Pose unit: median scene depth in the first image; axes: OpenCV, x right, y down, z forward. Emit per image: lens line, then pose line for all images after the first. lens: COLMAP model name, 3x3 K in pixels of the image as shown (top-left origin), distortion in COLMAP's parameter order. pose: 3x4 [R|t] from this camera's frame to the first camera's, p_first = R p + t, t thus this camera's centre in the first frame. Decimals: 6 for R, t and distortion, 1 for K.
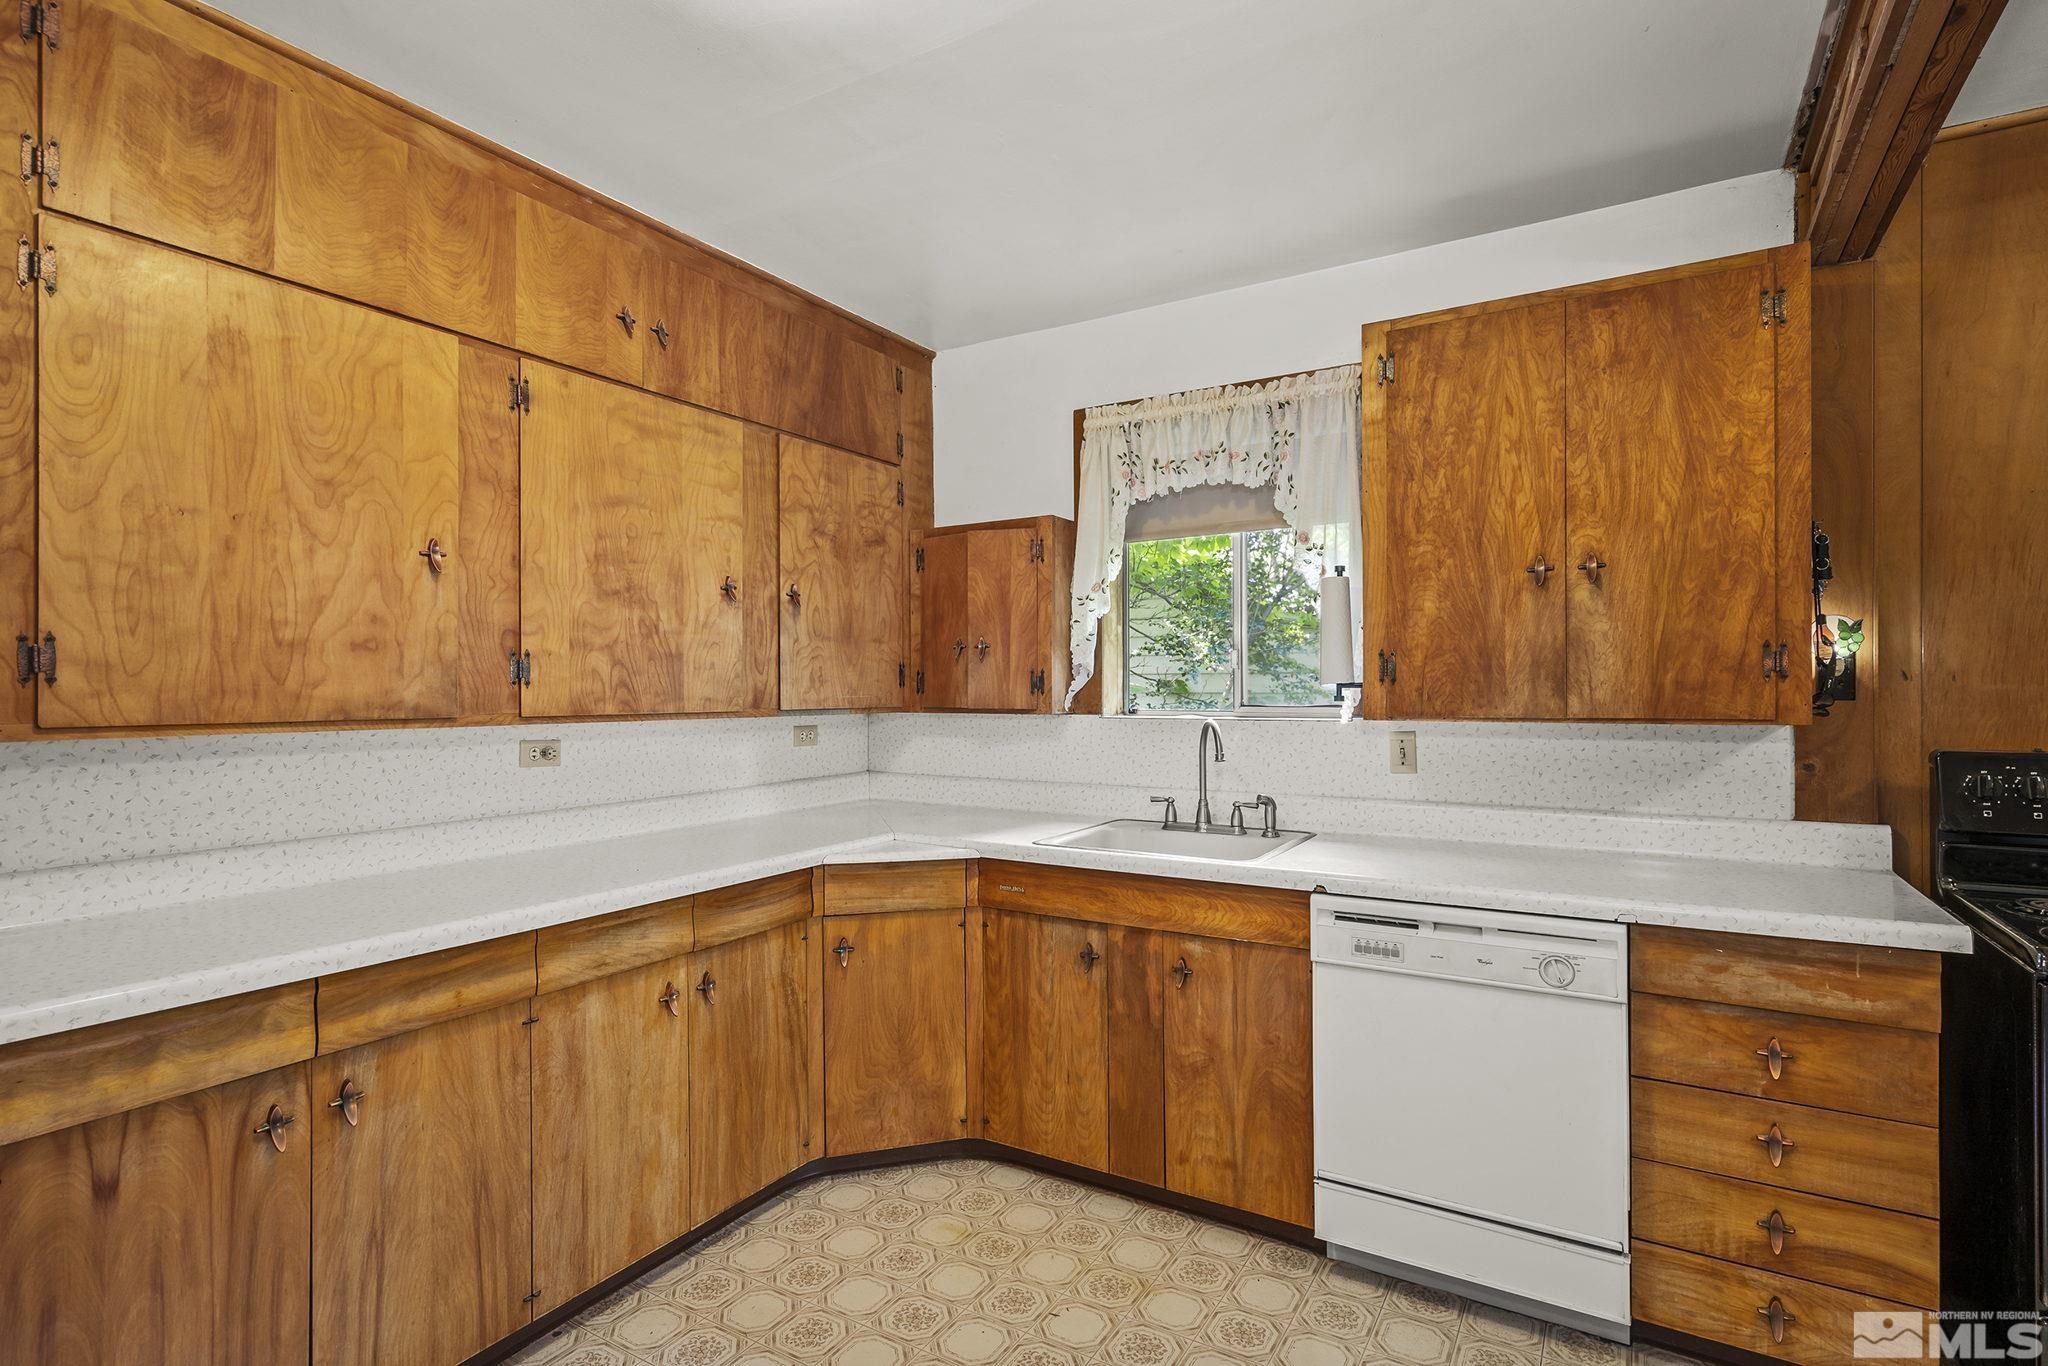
lens RADIAL K [[1002.2, 0, 1024.0], [0, 1002.2, 683.0], [0, 0, 1]] dist [-0.000830, 0.000251]
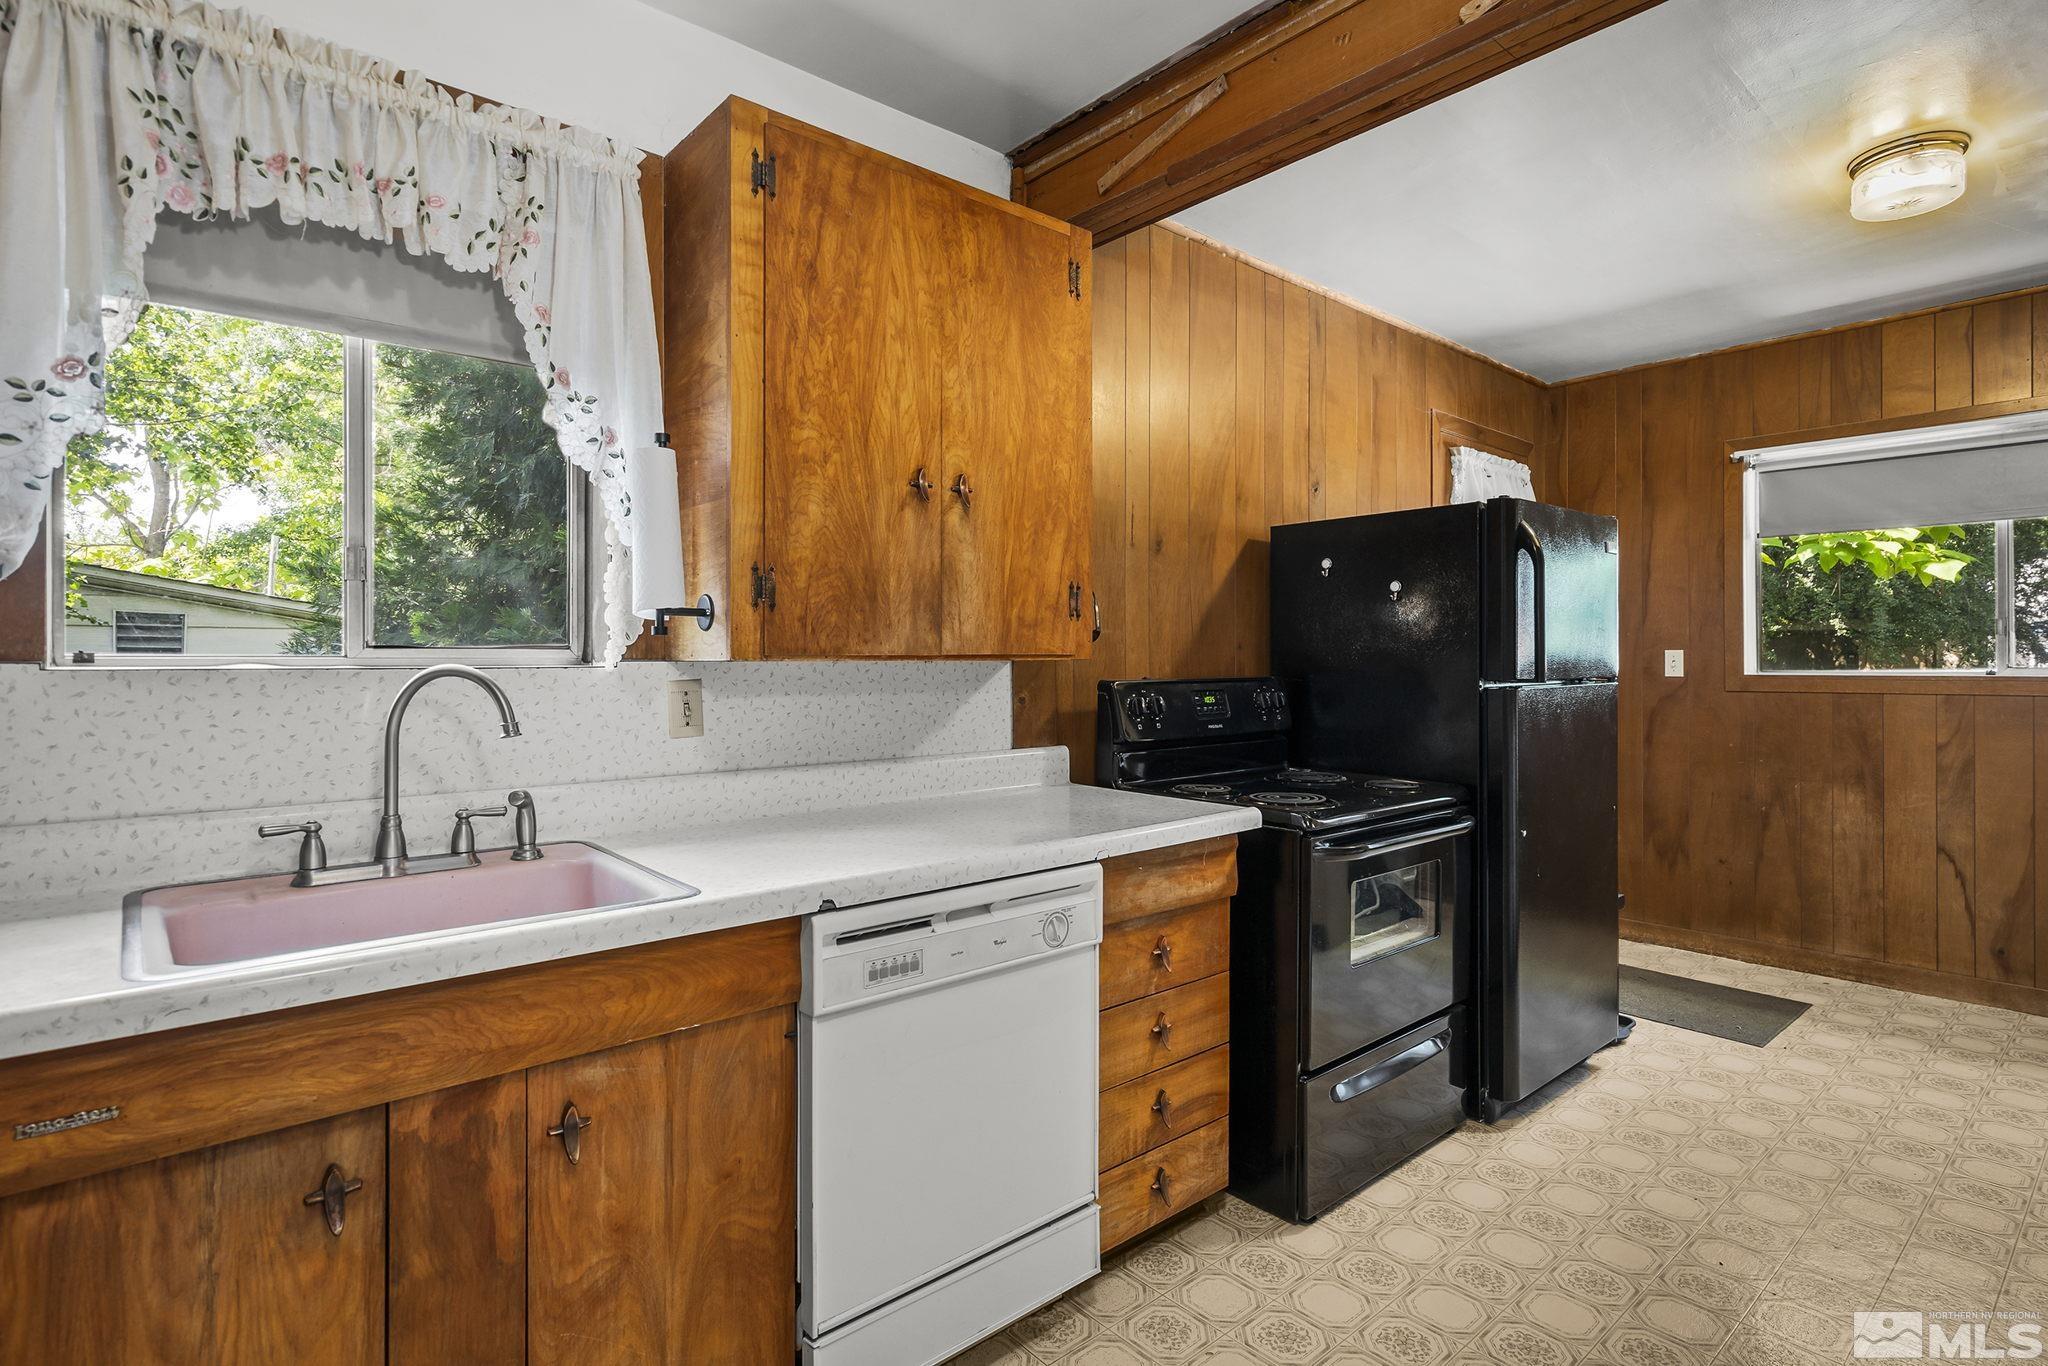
lens RADIAL K [[1039.5, 0, 1030.1], [0, 1039.5, 656.8], [0, 0, 1]] dist [-0.000385, 0.001043]
pose [[0.294961, 0.003981, 0.955501, -0.334405], [-0.007182, 0.999972, -0.001950, 0.039066], [-0.955482, -0.006287, 0.294982, 0.669259]]
